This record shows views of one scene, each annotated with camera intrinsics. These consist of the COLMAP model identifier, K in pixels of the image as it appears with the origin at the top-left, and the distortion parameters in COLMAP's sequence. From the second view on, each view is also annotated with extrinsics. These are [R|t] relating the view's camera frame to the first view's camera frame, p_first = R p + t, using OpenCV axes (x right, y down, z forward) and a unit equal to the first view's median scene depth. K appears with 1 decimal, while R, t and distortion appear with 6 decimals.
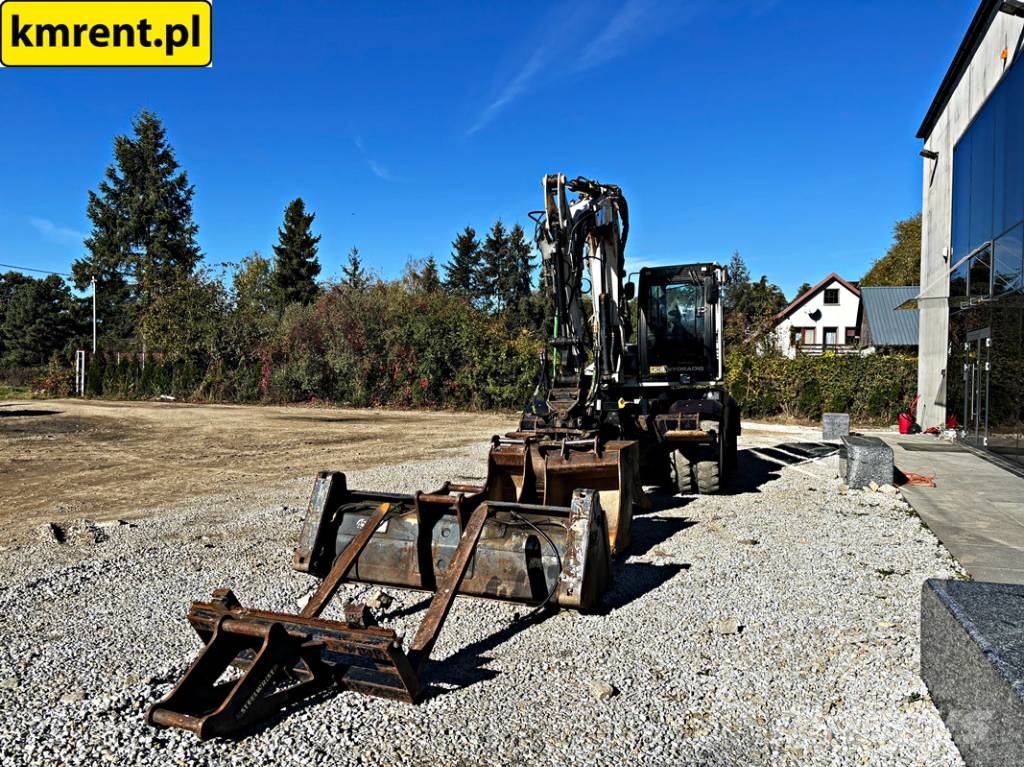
lens RADIAL K [[769.2, 0, 510.0], [0, 769.2, 386.1], [0, 0, 1]] dist [0.048414, -0.046899]
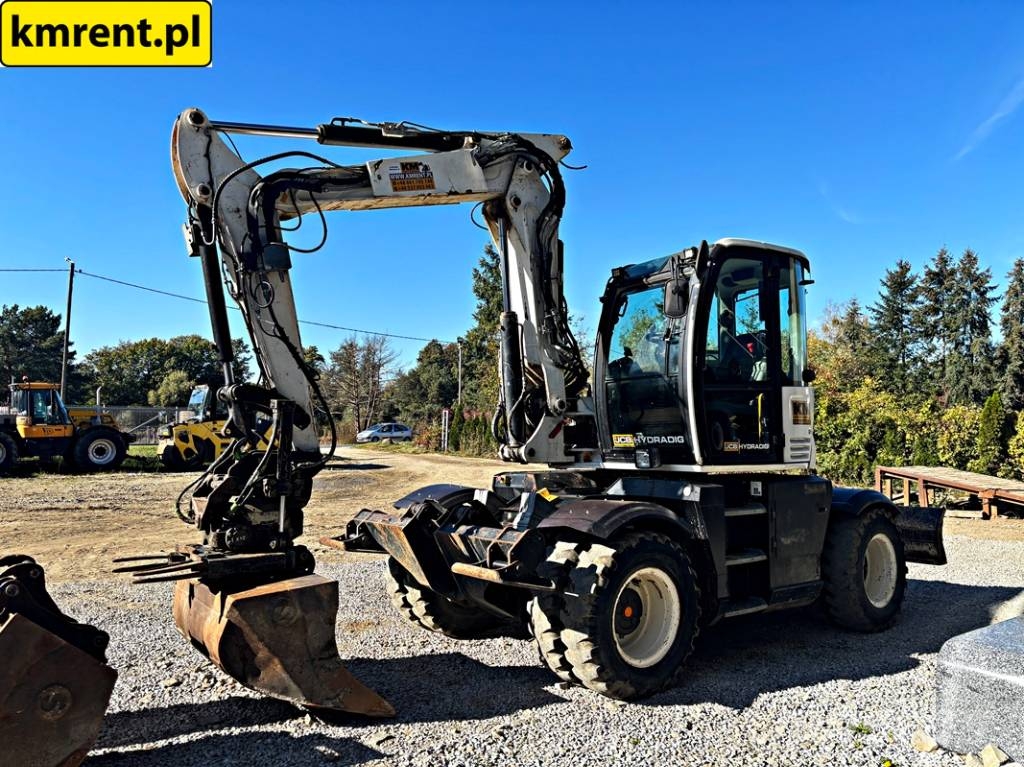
lens RADIAL K [[769.2, 0, 506.7], [0, 769.2, 388.3], [0, 0, 1]] dist [0.048414, -0.046899]
pose [[0.831619, -0.023692, -0.554841, 0.357638], [-0.015898, 0.997664, -0.066430, -0.016725], [0.555119, 0.064065, 0.829300, 0.399007]]
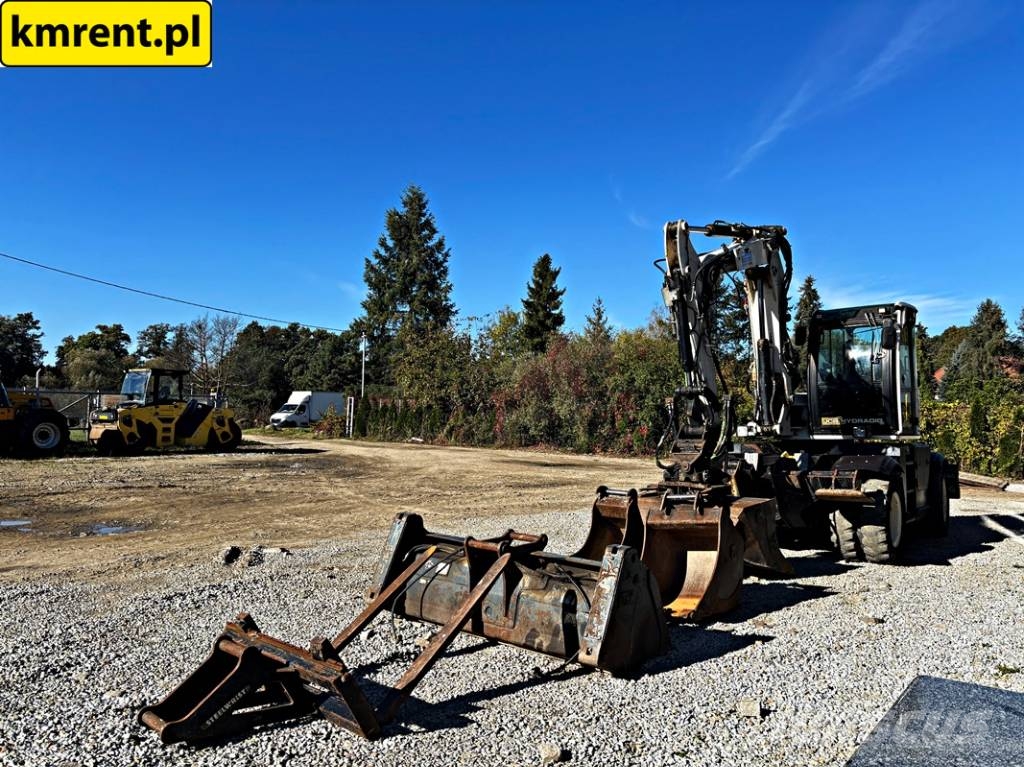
lens RADIAL K [[769.2, 0, 515.9], [0, 769.2, 382.8], [0, 0, 1]] dist [0.048414, -0.046899]
pose [[0.947900, -0.003103, -0.318554, 0.108173], [-0.017511, 0.997933, -0.061827, -0.002885], [0.318088, 0.064183, 0.945886, 0.010701]]
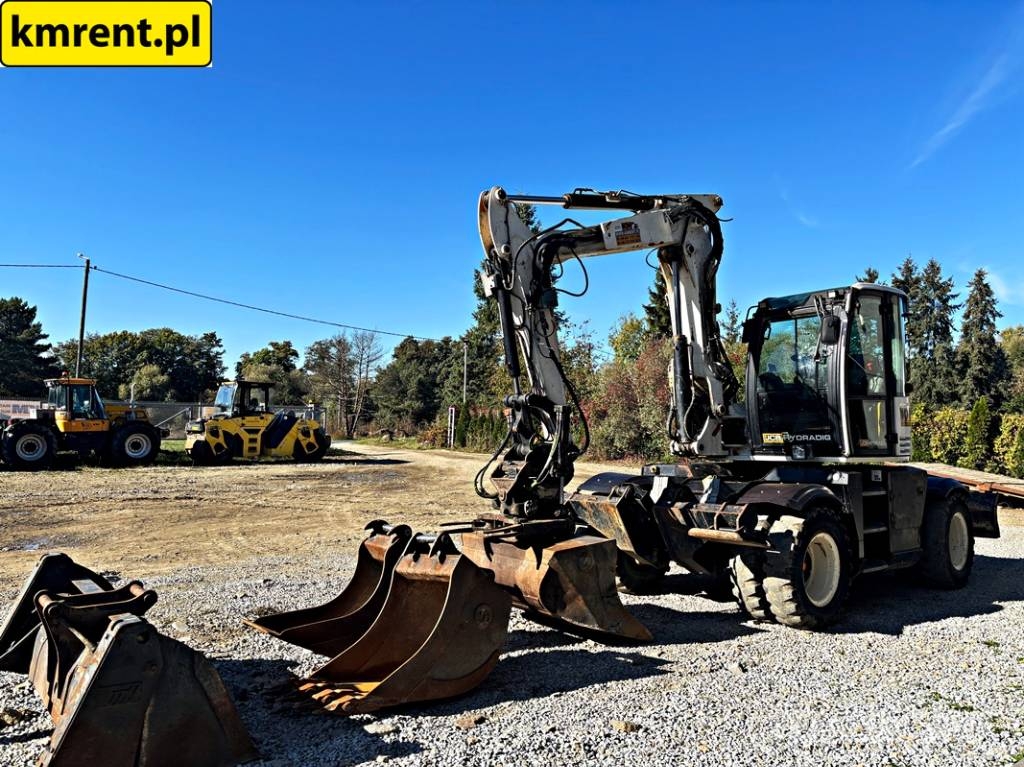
lens RADIAL K [[769.2, 0, 520.0], [0, 769.2, 380.6], [0, 0, 1]] dist [0.048414, -0.046899]
pose [[0.864219, -0.018565, -0.502772, 0.289806], [-0.021342, 0.997067, -0.073502, -0.013539], [0.502662, 0.074252, 0.861288, 0.213296]]
